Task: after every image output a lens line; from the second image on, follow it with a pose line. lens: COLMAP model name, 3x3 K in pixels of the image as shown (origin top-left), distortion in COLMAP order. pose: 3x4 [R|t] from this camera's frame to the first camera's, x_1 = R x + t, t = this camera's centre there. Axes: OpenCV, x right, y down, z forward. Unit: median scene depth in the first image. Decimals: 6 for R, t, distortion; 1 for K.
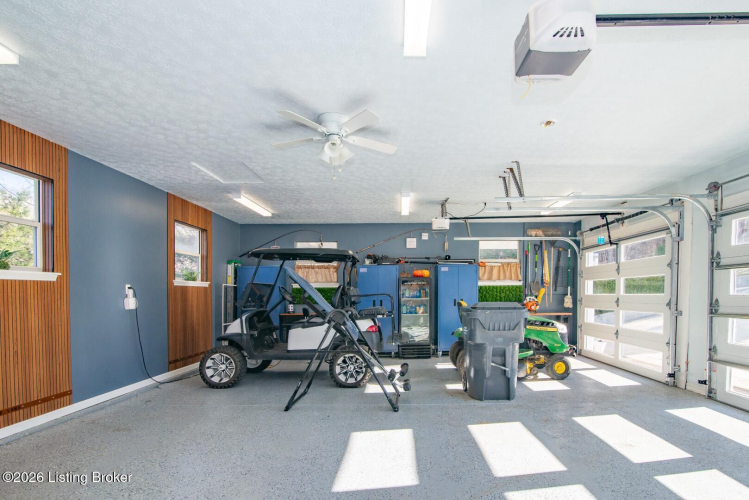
lens RADIAL K [[355.2, 0, 414.8], [0, 355.2, 284.4], [0, 0, 1]] dist [-0.023503, 0.002715]
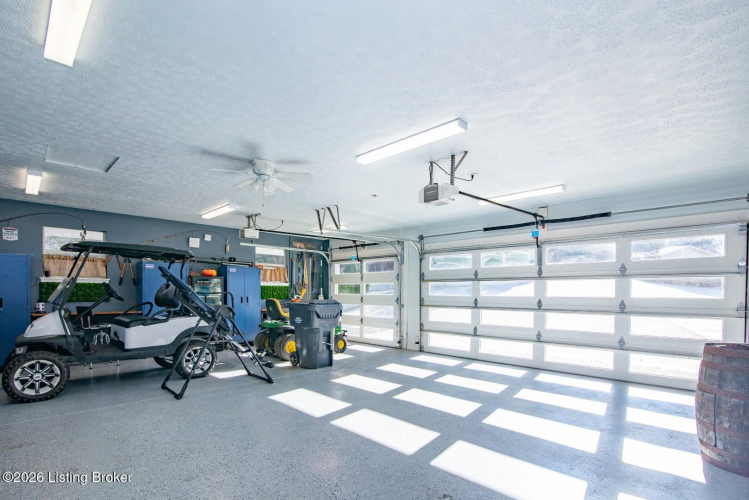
lens RADIAL K [[355.2, 0, 370.1], [0, 355.2, 253.2], [0, 0, 1]] dist [-0.023503, 0.002715]
pose [[0.723731, 0.087207, 0.684550, -0.571190], [-0.030343, 0.995045, -0.094682, -0.005271], [-0.689415, 0.047753, 0.722791, -0.169725]]
